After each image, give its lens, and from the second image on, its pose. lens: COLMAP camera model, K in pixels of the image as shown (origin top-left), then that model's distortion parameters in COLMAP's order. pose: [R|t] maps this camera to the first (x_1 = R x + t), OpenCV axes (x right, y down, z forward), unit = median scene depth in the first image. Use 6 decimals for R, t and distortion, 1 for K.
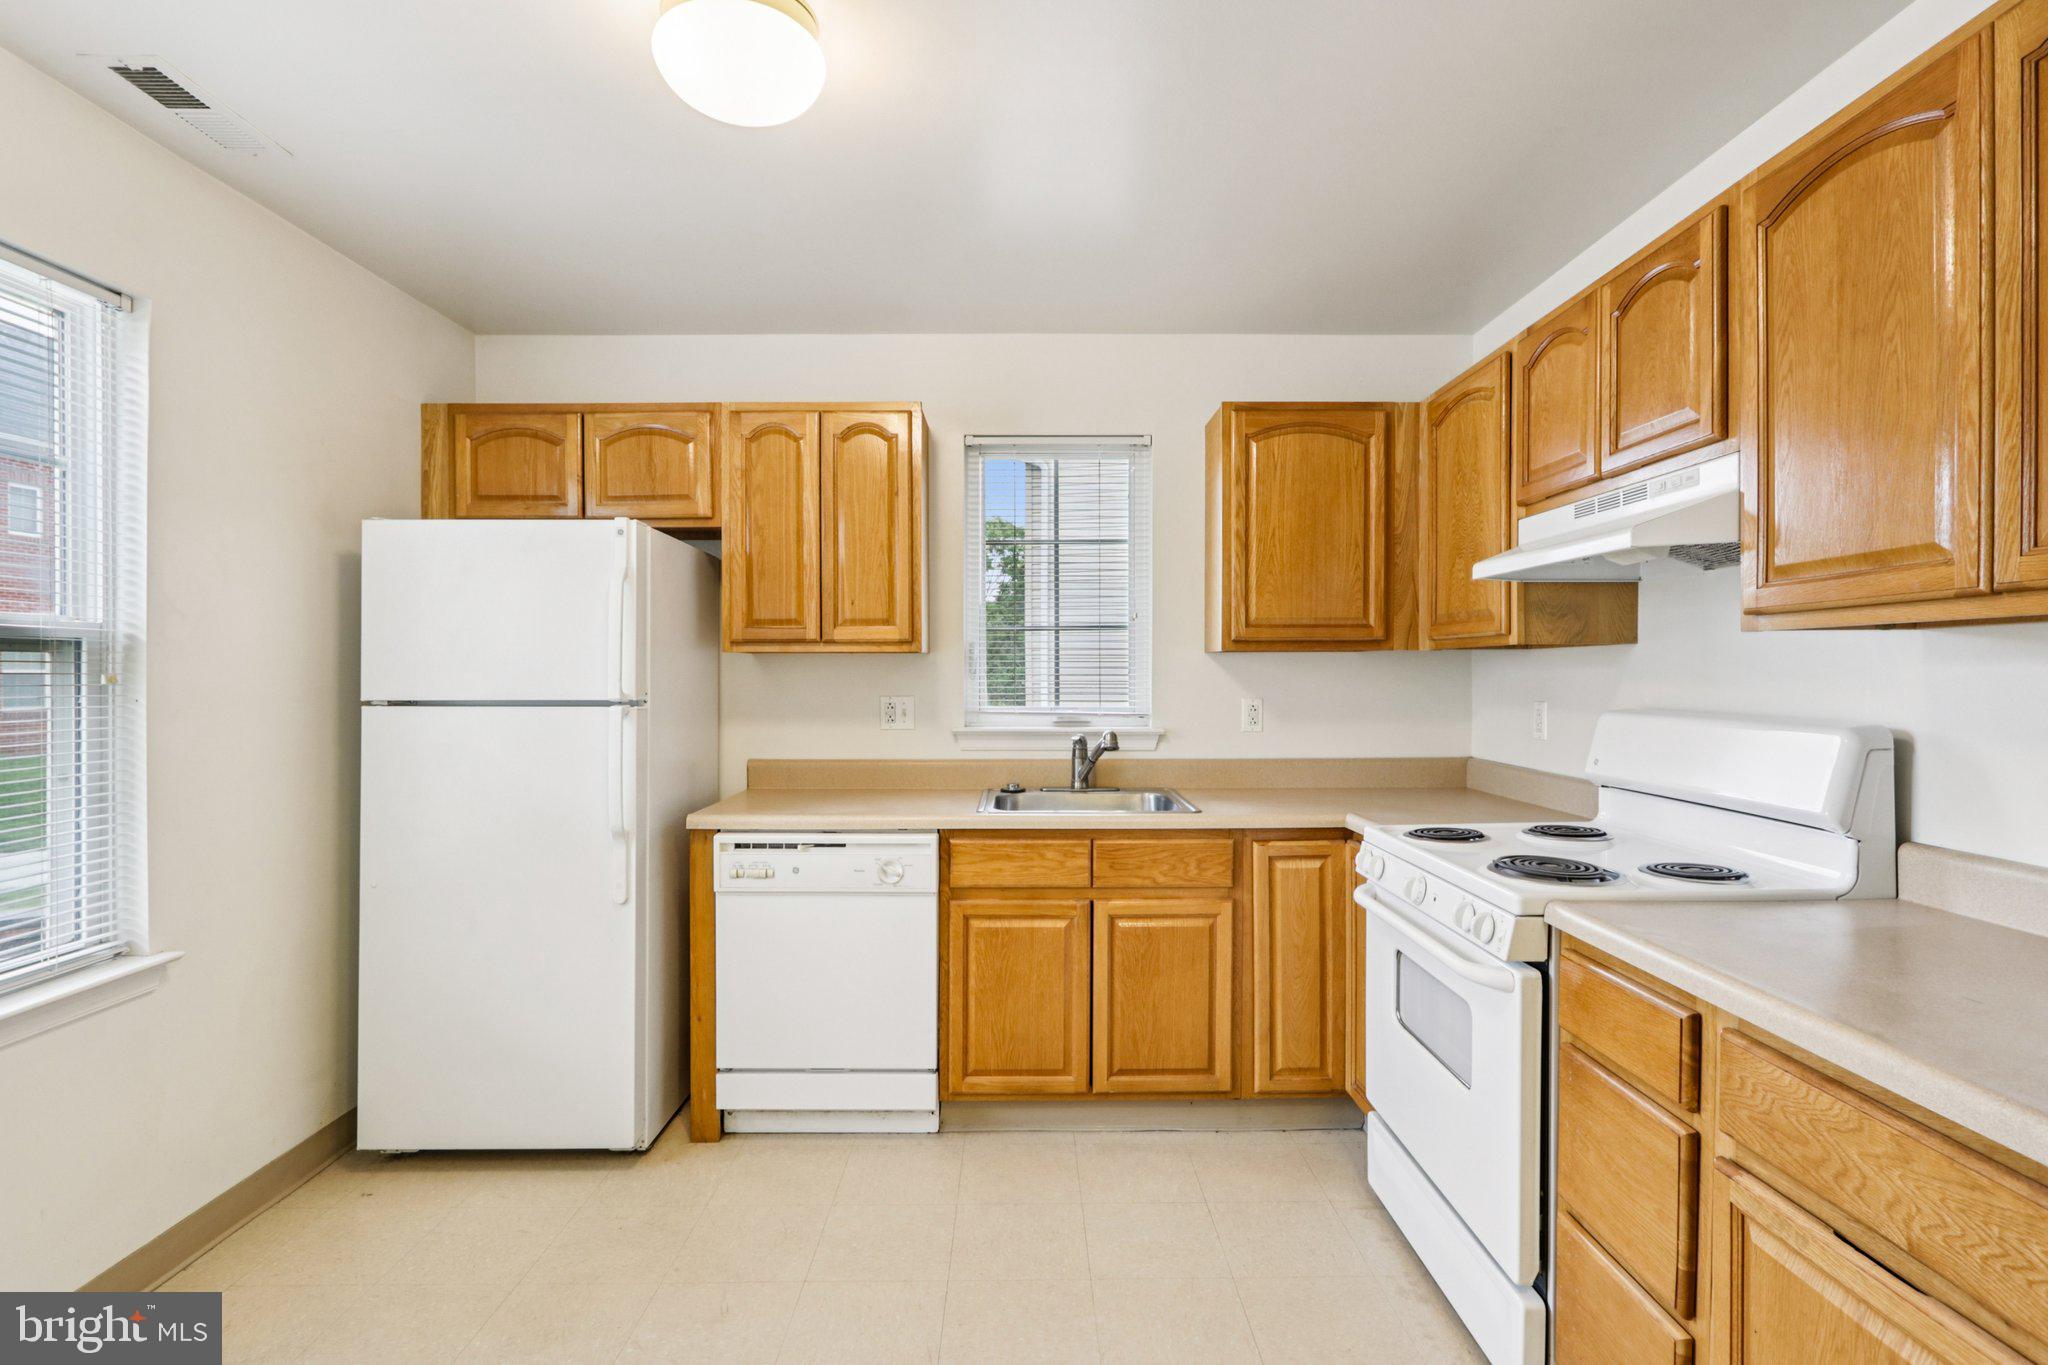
lens RADIAL K [[951.7, 0, 1024.0], [0, 951.7, 682.5], [0, 0, 1]] dist [-0.019033, 0.000602]
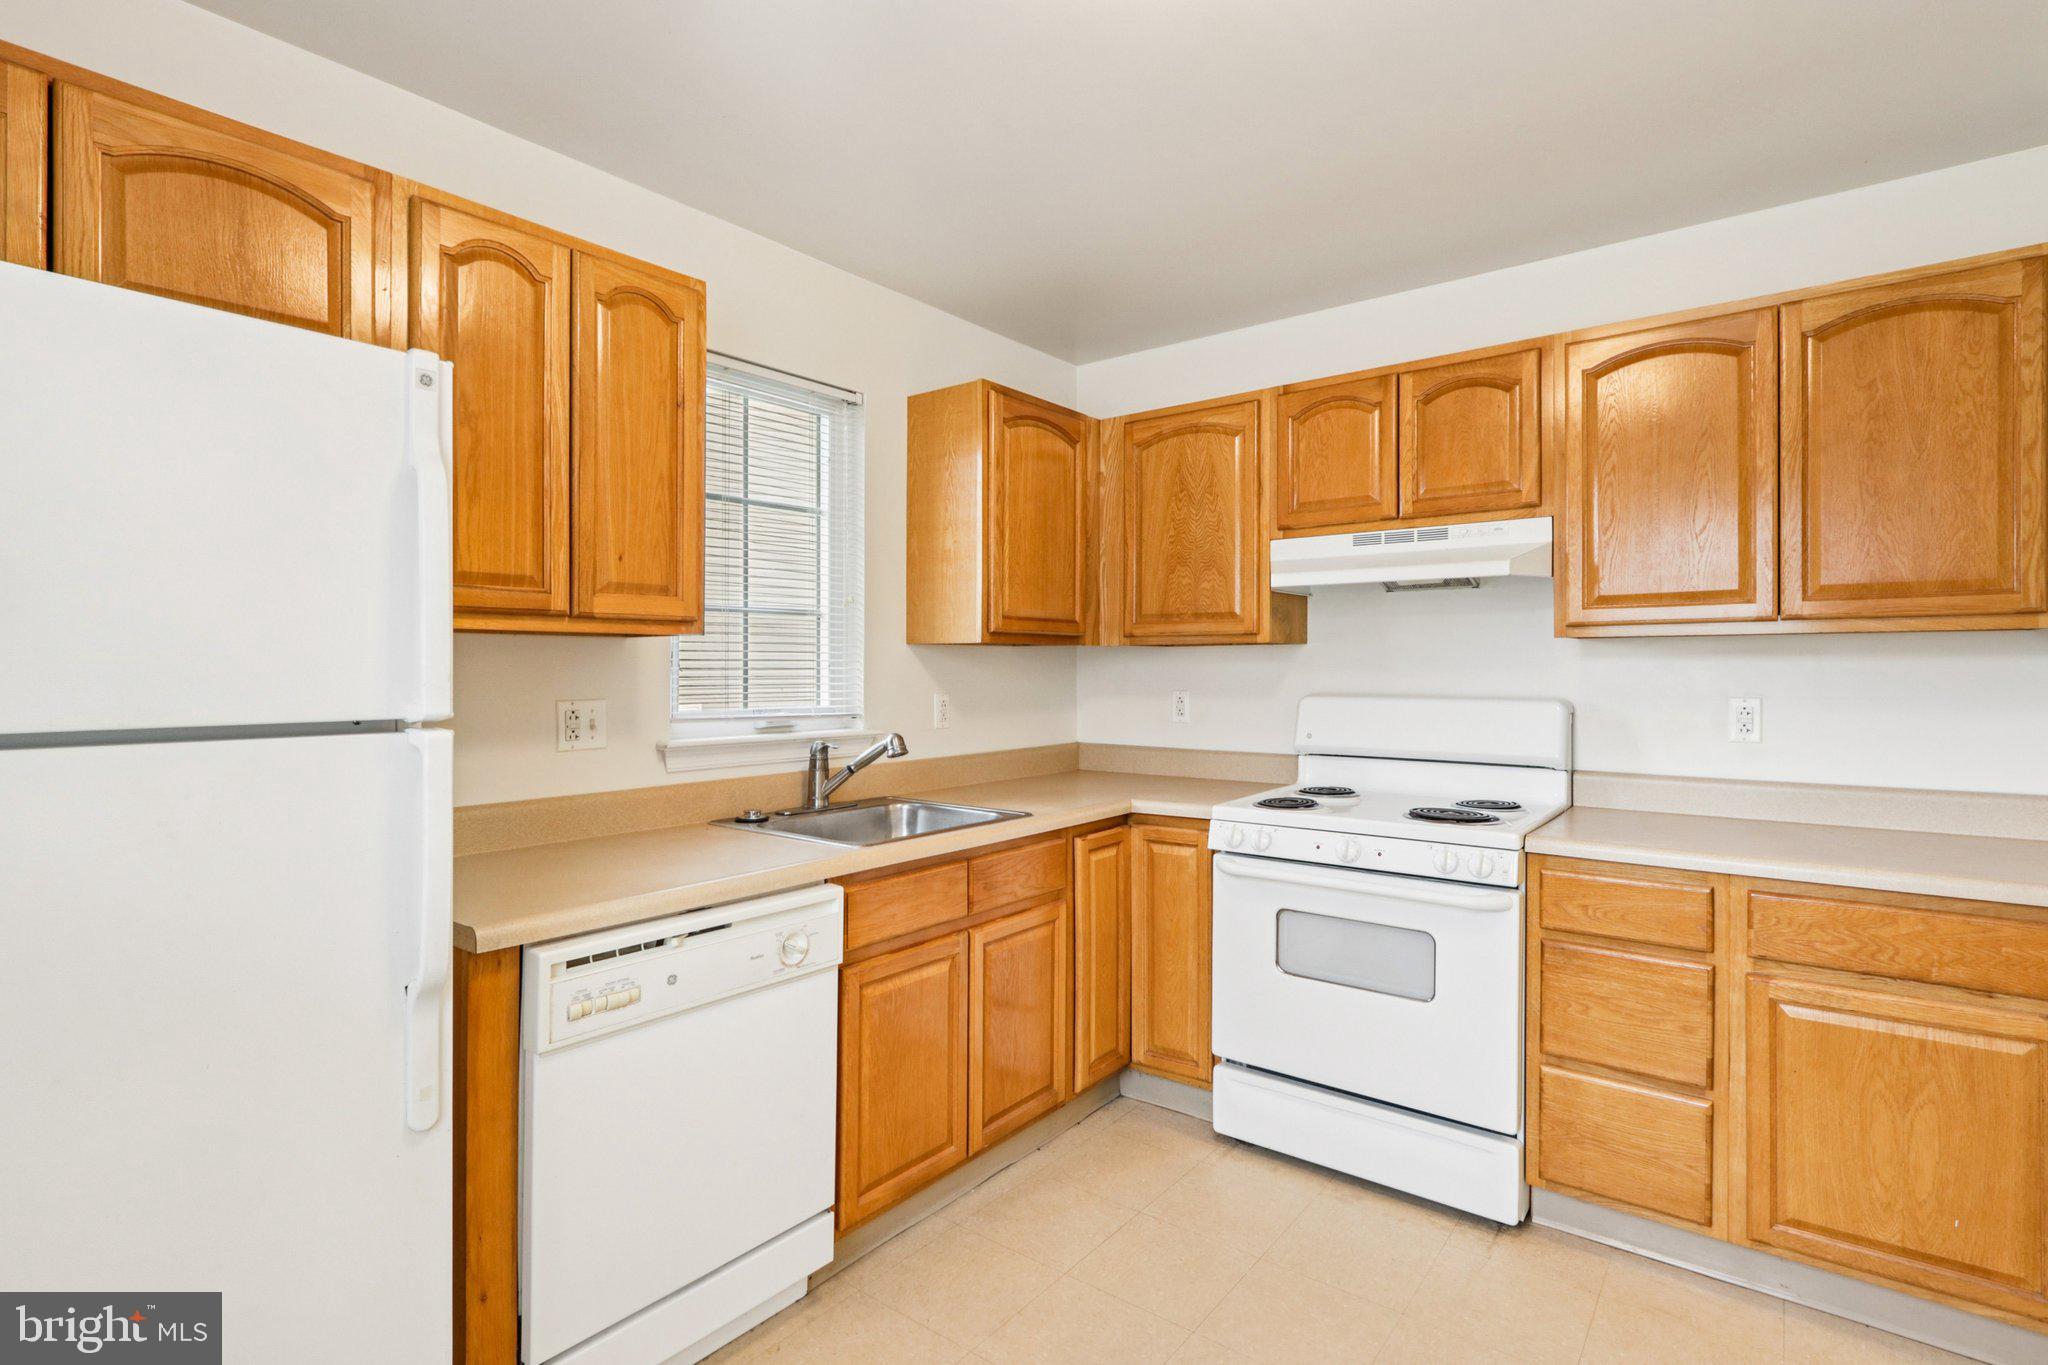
lens RADIAL K [[975.4, 0, 981.1], [0, 975.4, 672.3], [0, 0, 1]] dist [-0.013497, -0.000698]
pose [[0.640906, -0.003430, 0.767612, -0.593609], [0.007912, 0.999966, -0.002139, -0.002316], [-0.767579, 0.007444, 0.640912, 0.425532]]
